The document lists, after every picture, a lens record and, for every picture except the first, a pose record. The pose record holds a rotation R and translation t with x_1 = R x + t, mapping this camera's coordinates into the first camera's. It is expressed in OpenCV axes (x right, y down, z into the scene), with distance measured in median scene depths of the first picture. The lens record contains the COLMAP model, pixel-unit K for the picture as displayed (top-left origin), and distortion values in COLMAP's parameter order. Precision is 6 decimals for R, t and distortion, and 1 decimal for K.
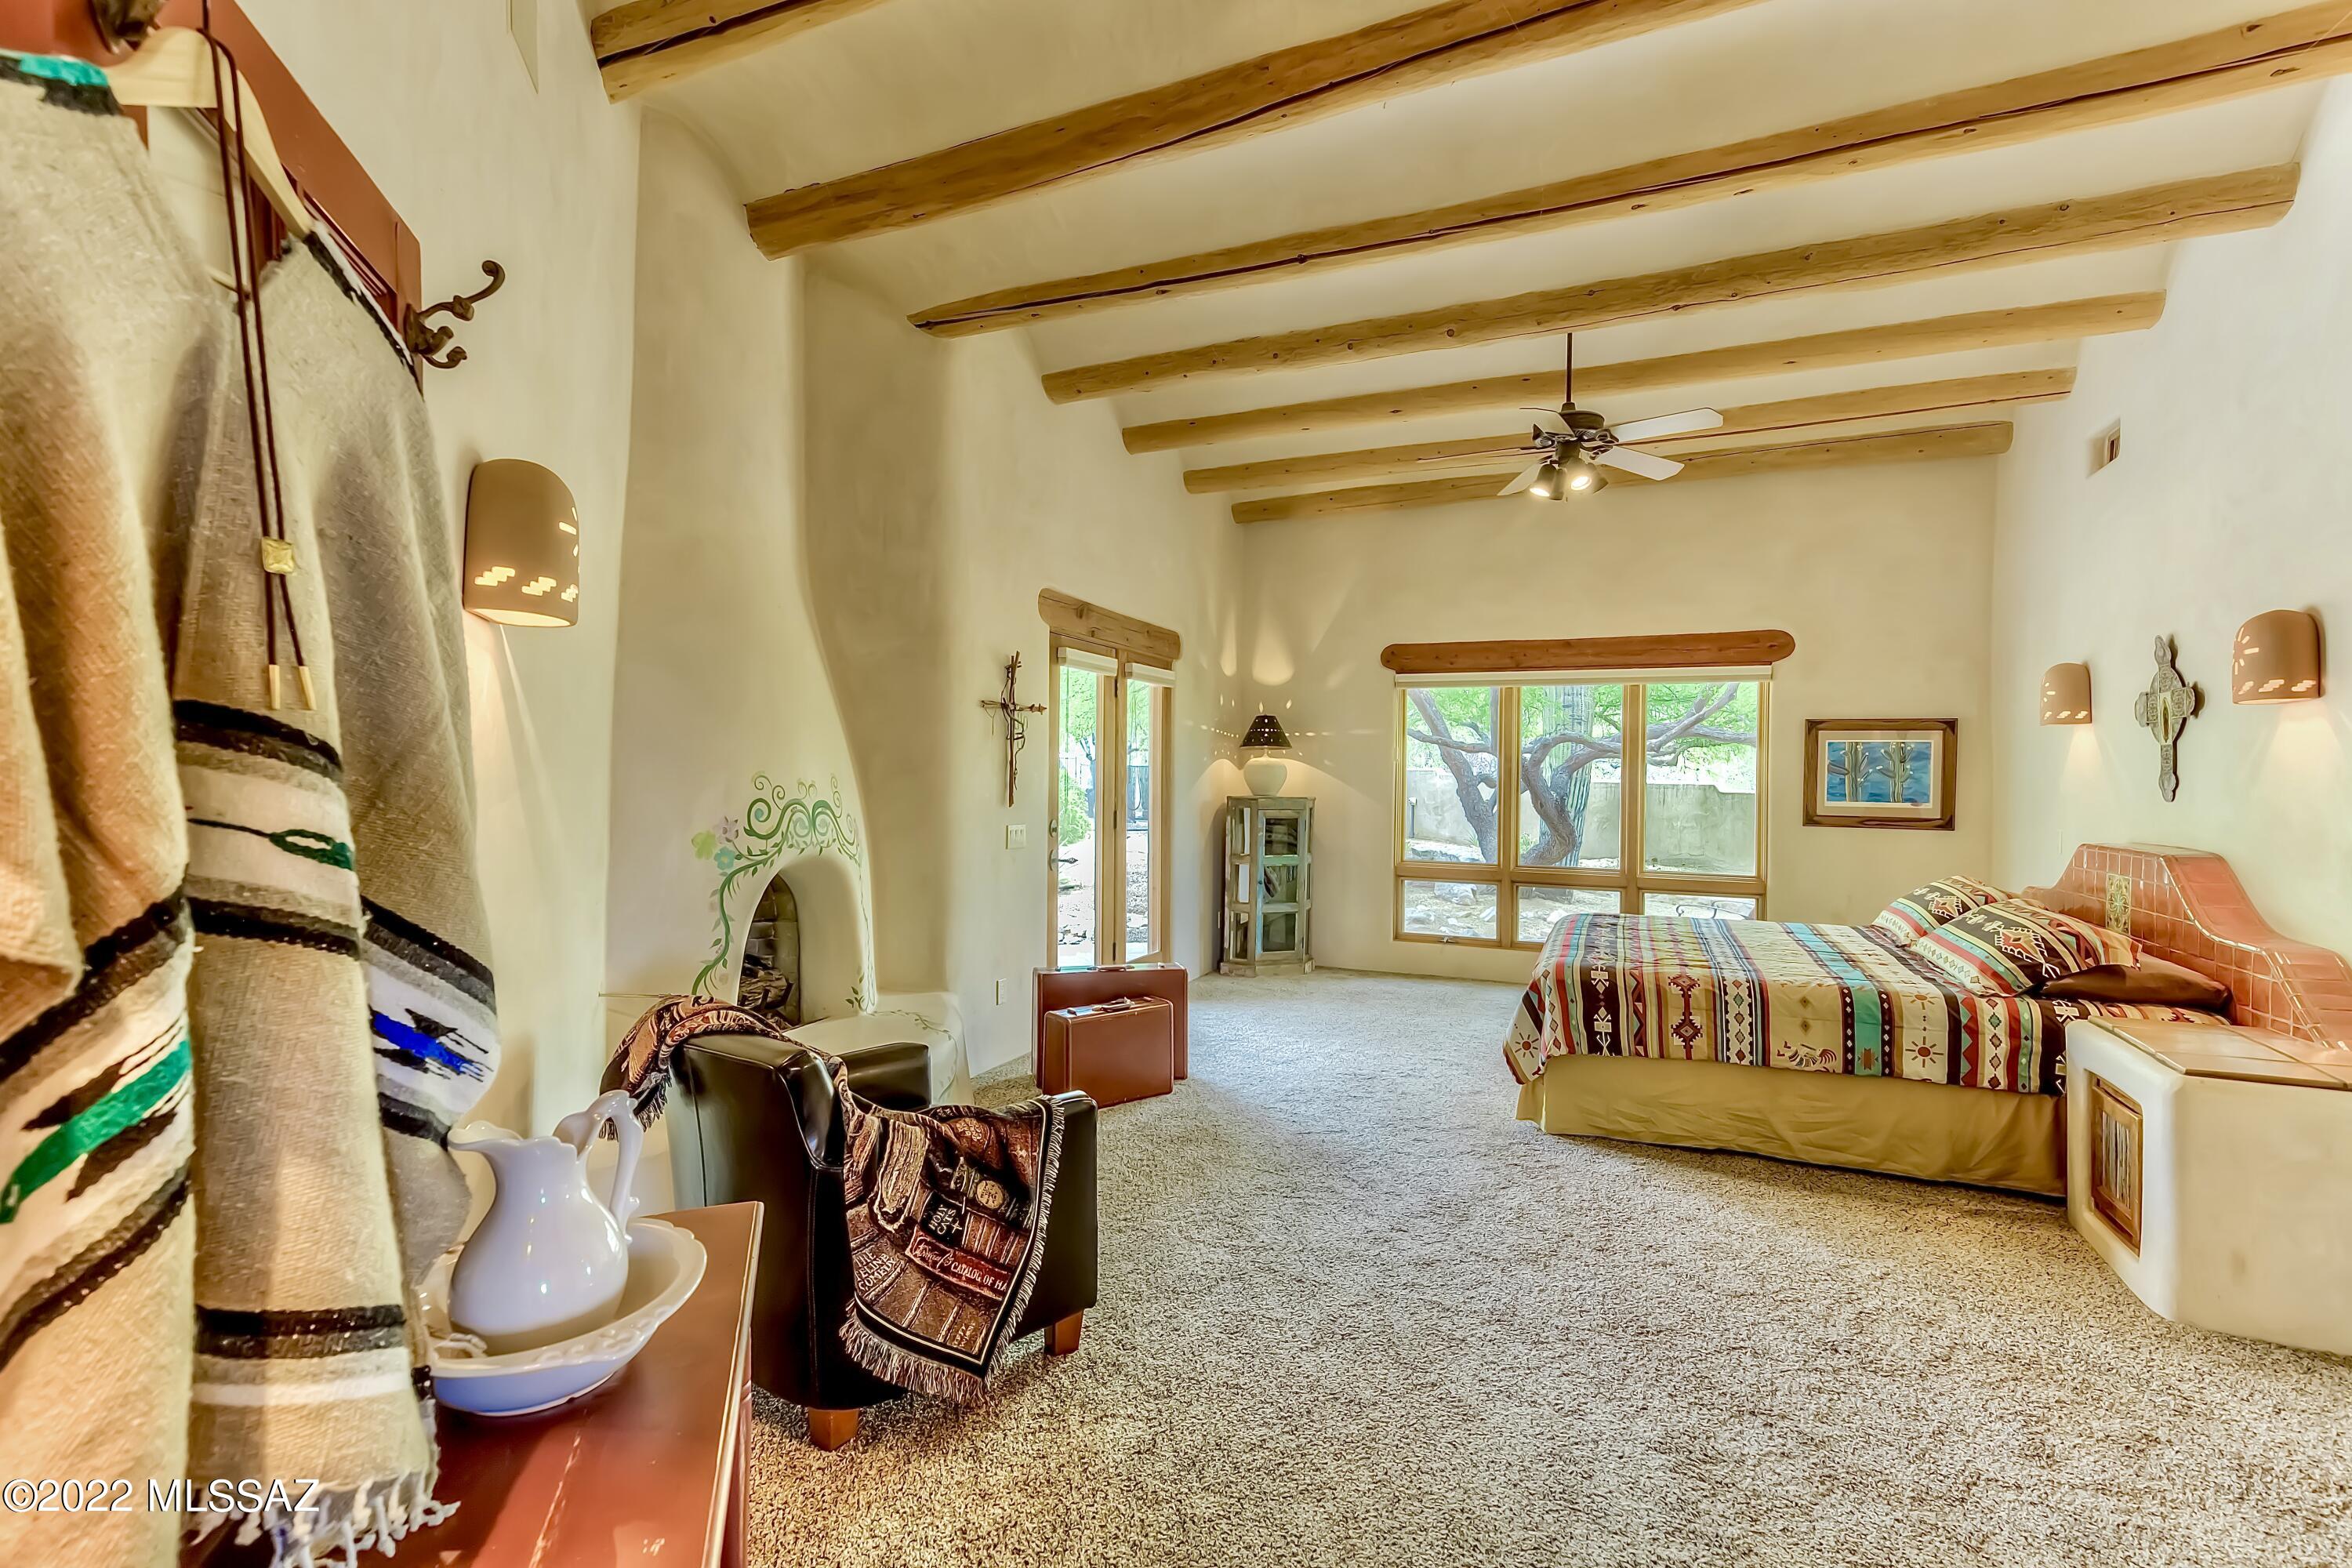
lens RADIAL K [[1074.0, 0, 1175.3], [0, 1074.0, 775.4], [0, 0, 1]] dist [0.024166, 0.000165]
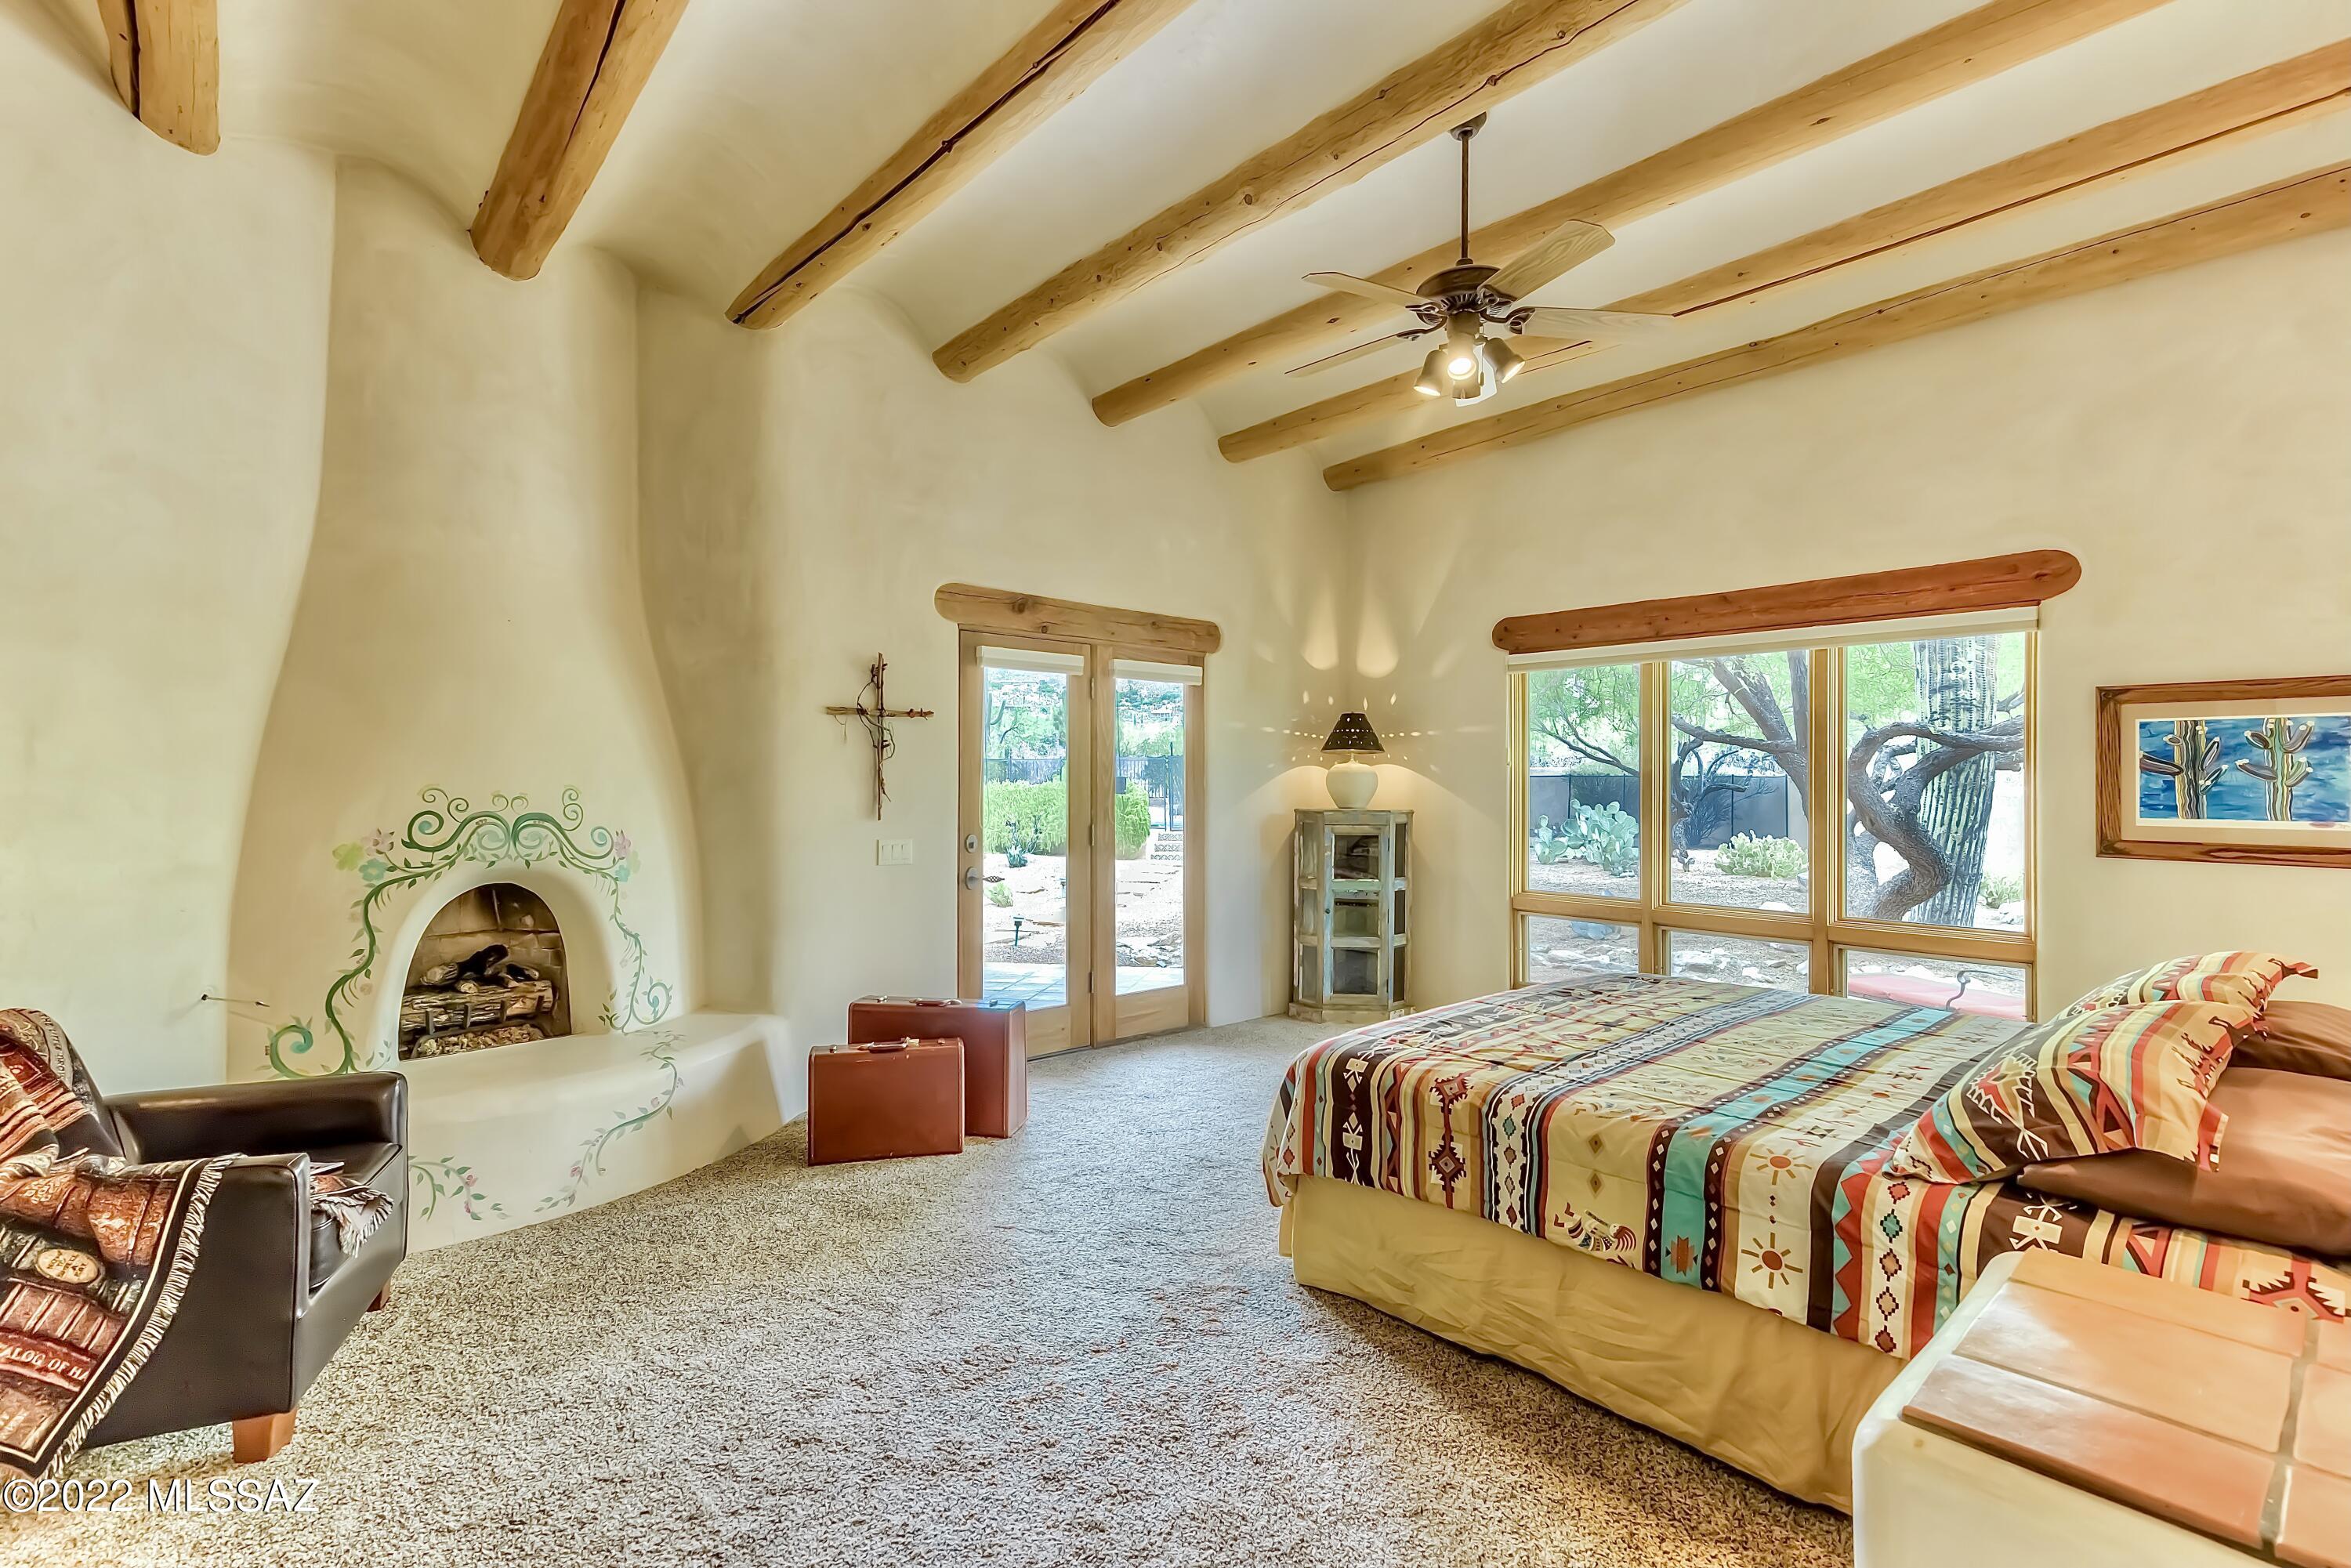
lens RADIAL K [[1081.5, 0, 1156.1], [0, 1081.5, 779.2], [0, 0, 1]] dist [0.026015, -0.000049]
pose [[0.909071, -0.011018, -0.416495, 0.592130], [0.007626, 0.999923, -0.009806, 0.006362], [0.416571, 0.005738, 0.909085, 0.321810]]
